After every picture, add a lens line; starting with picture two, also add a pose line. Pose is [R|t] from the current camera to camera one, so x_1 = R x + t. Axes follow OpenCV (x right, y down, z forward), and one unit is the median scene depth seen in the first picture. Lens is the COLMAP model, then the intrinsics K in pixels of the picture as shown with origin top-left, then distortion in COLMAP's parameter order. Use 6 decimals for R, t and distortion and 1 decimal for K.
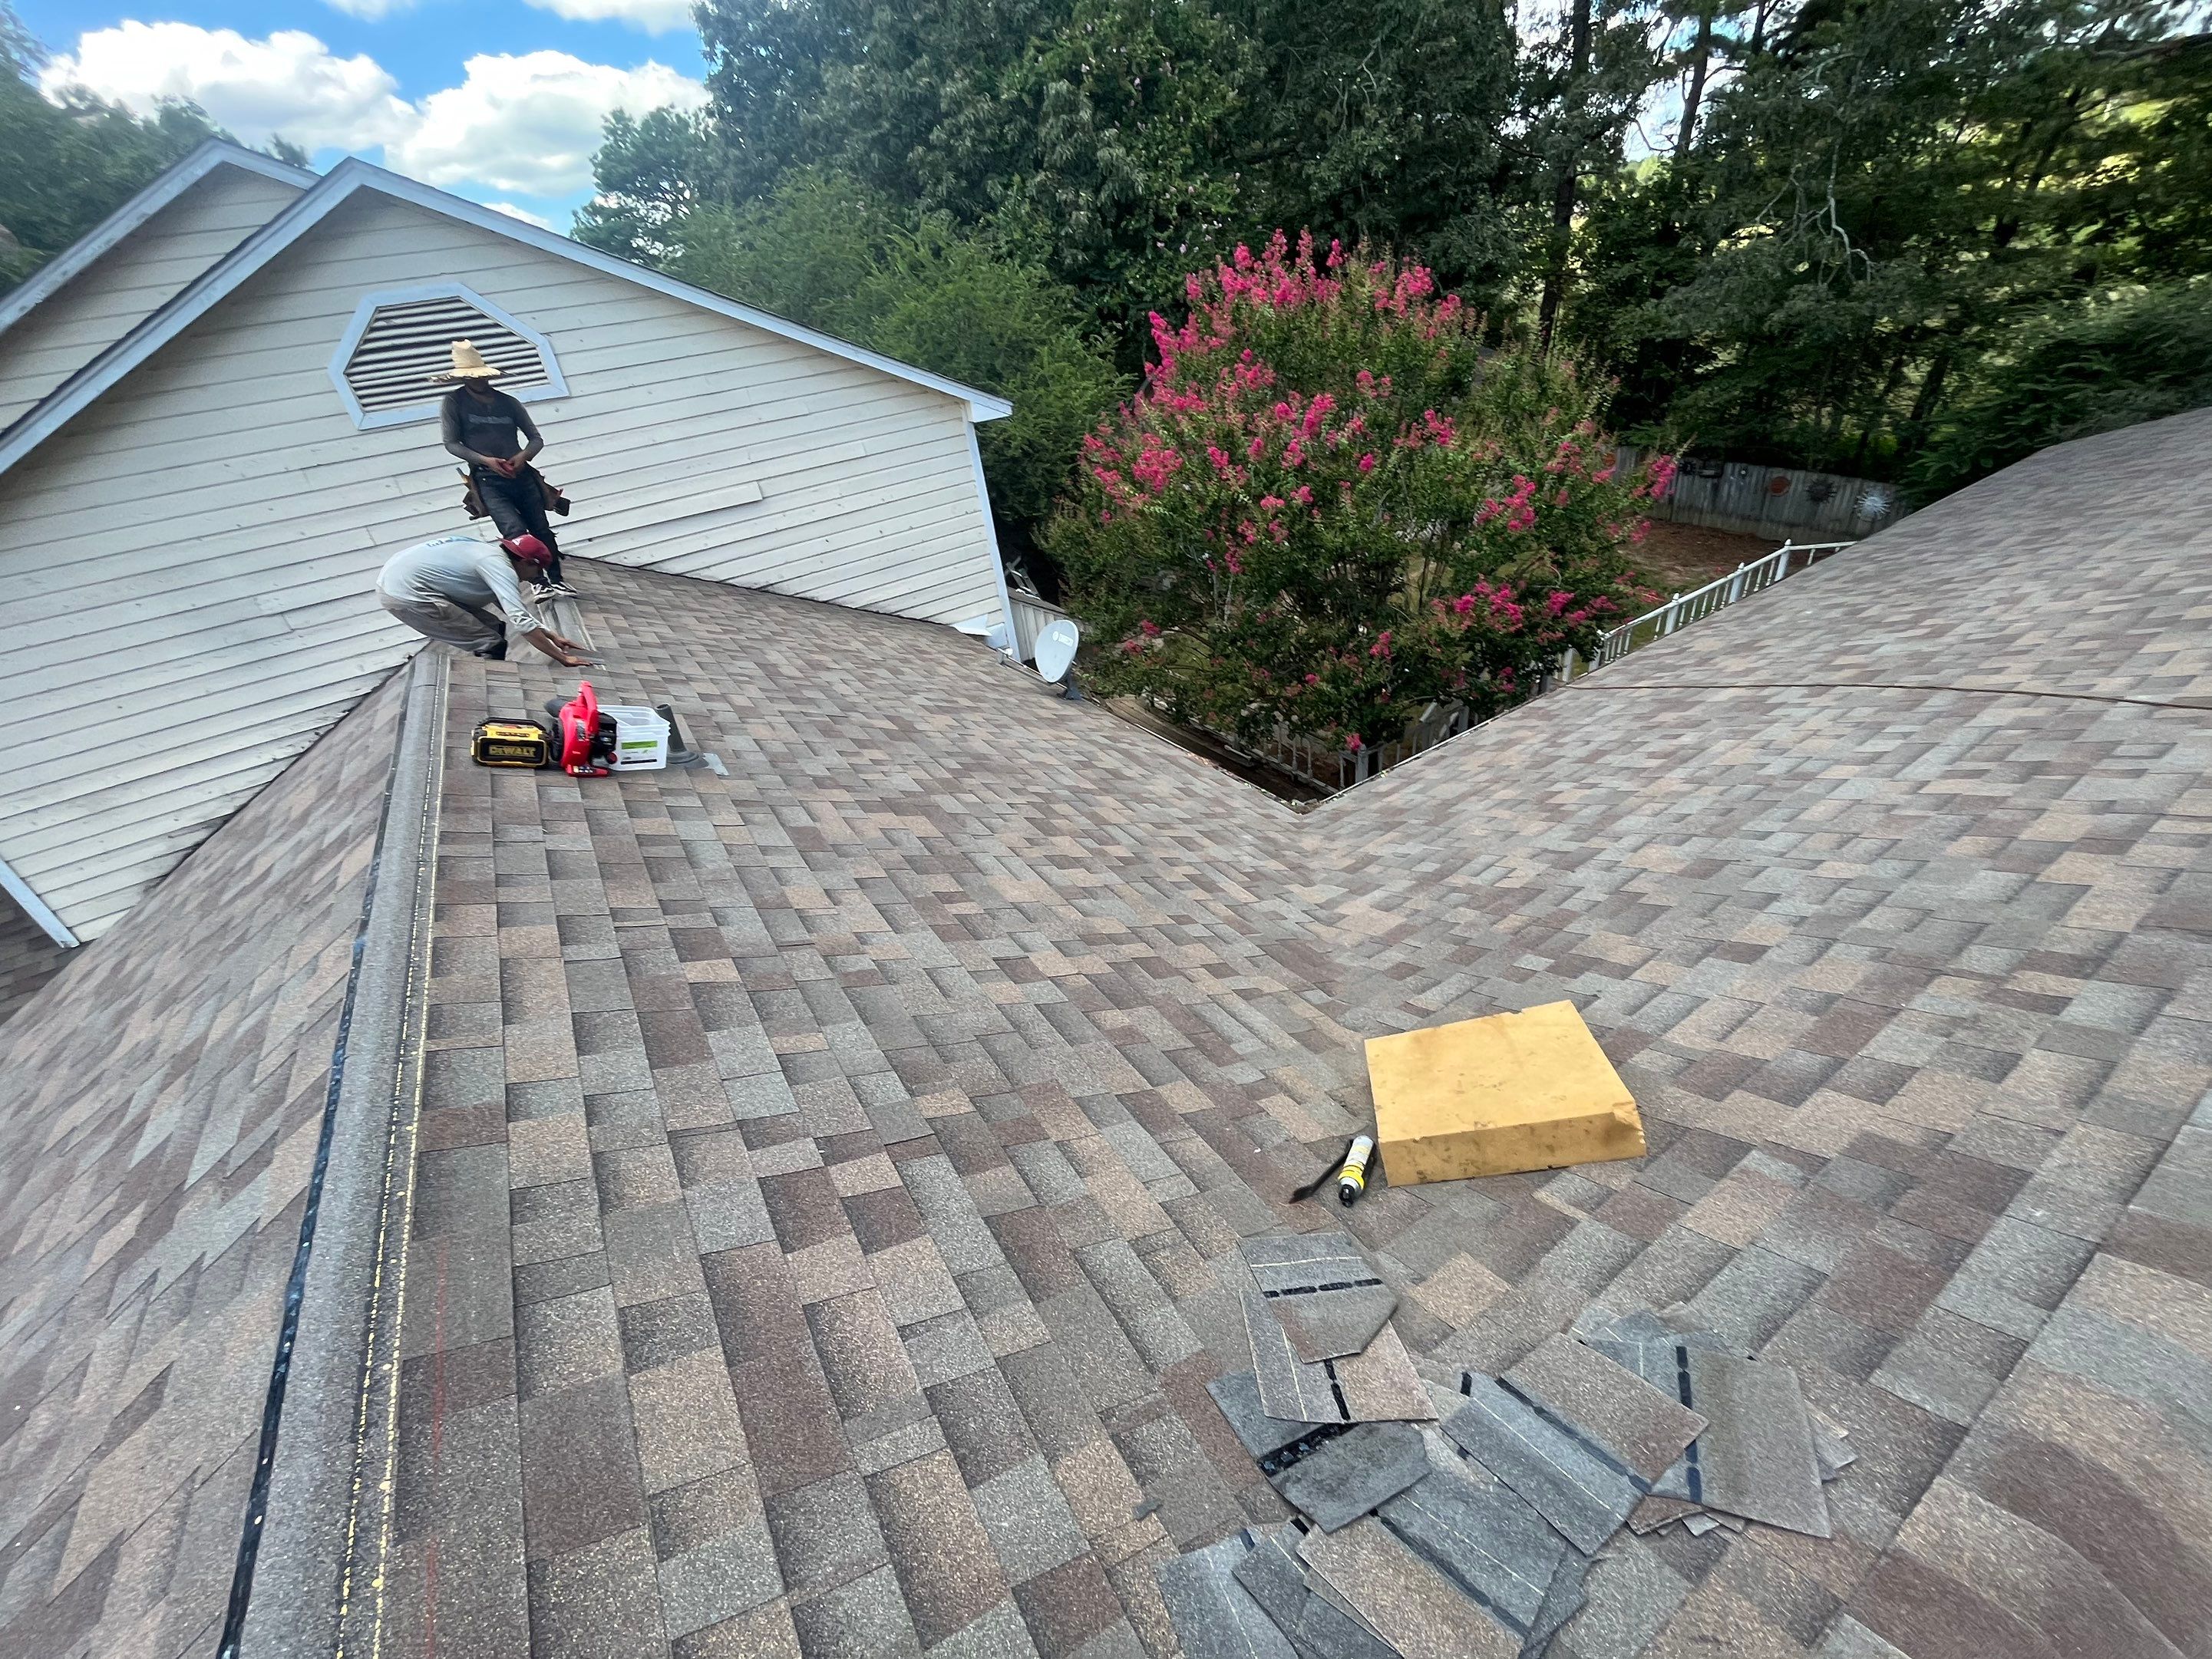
lens RADIAL K [[887.7, 0, 1109.7], [0, 887.7, 841.9], [0, 0, 1]] dist [-0.004128, 0.000231]
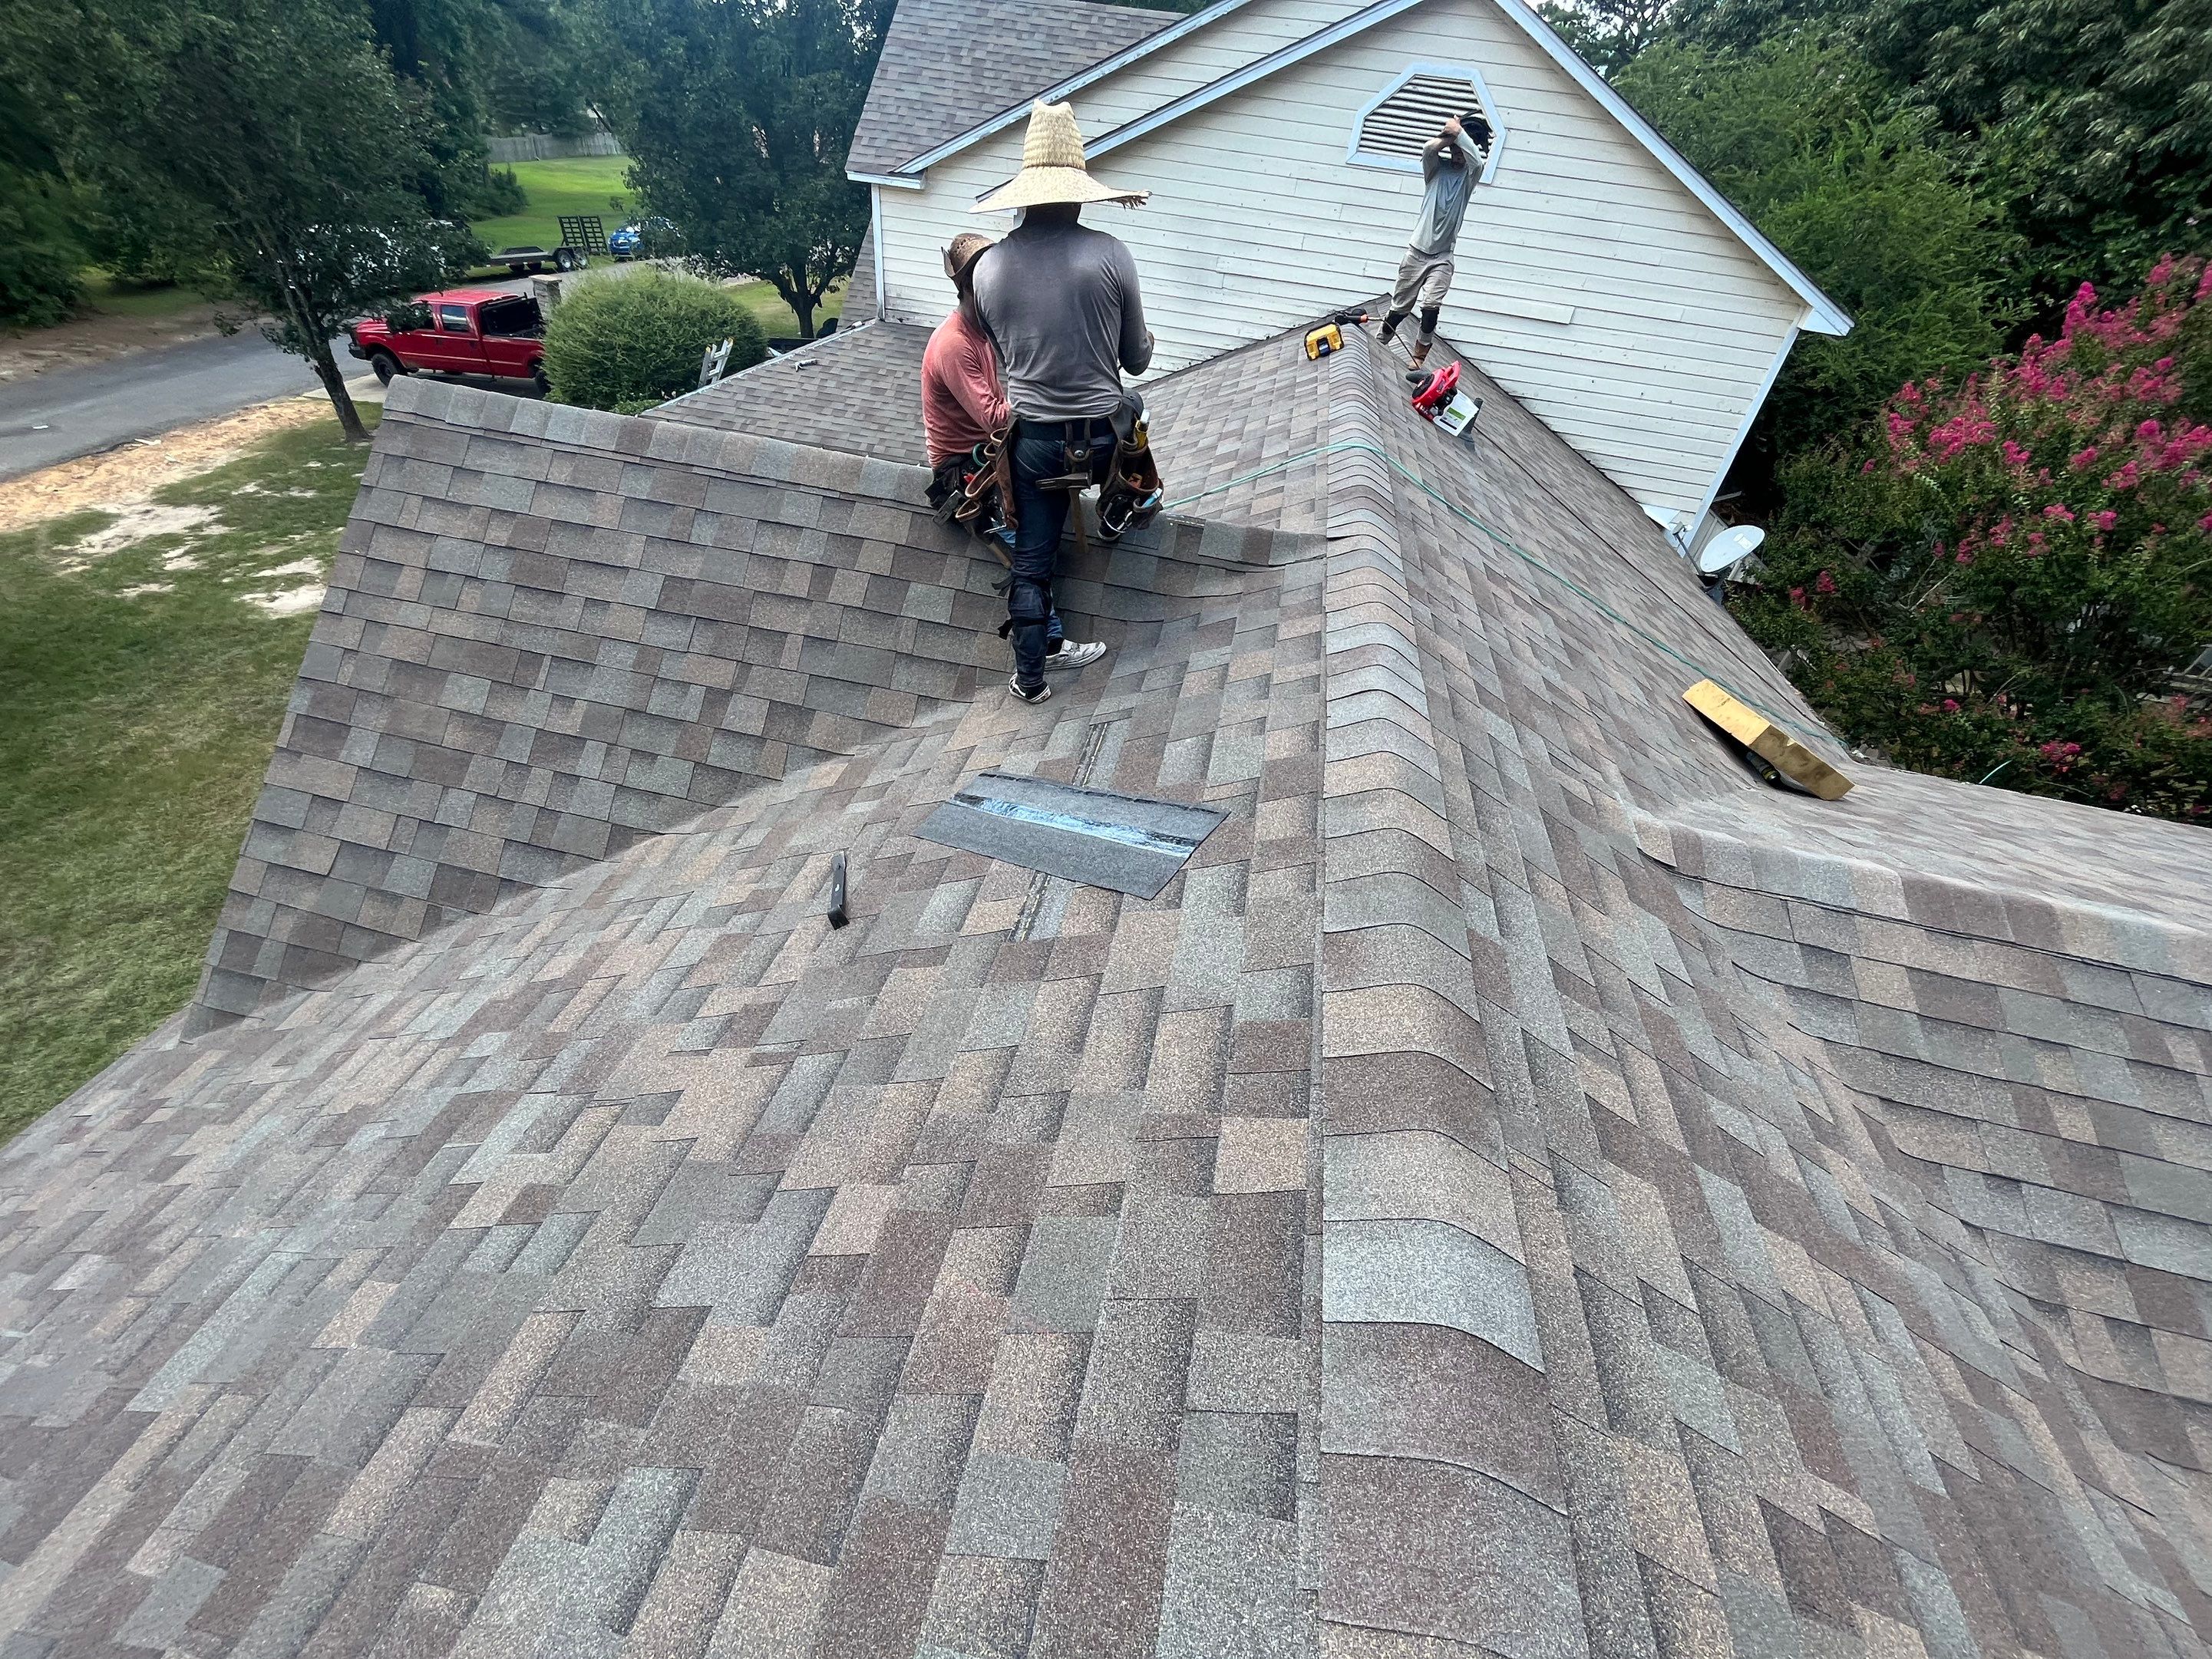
lens RADIAL K [[886.3, 0, 1111.6], [0, 886.3, 835.7], [0, 0, 1]] dist [-0.002633, -0.000357]
pose [[0.700497, 0.589509, -0.402223, 0.041552], [-0.534391, 0.806843, 0.251855, 0.159735], [0.473001, 0.038521, 0.880219, -0.239364]]
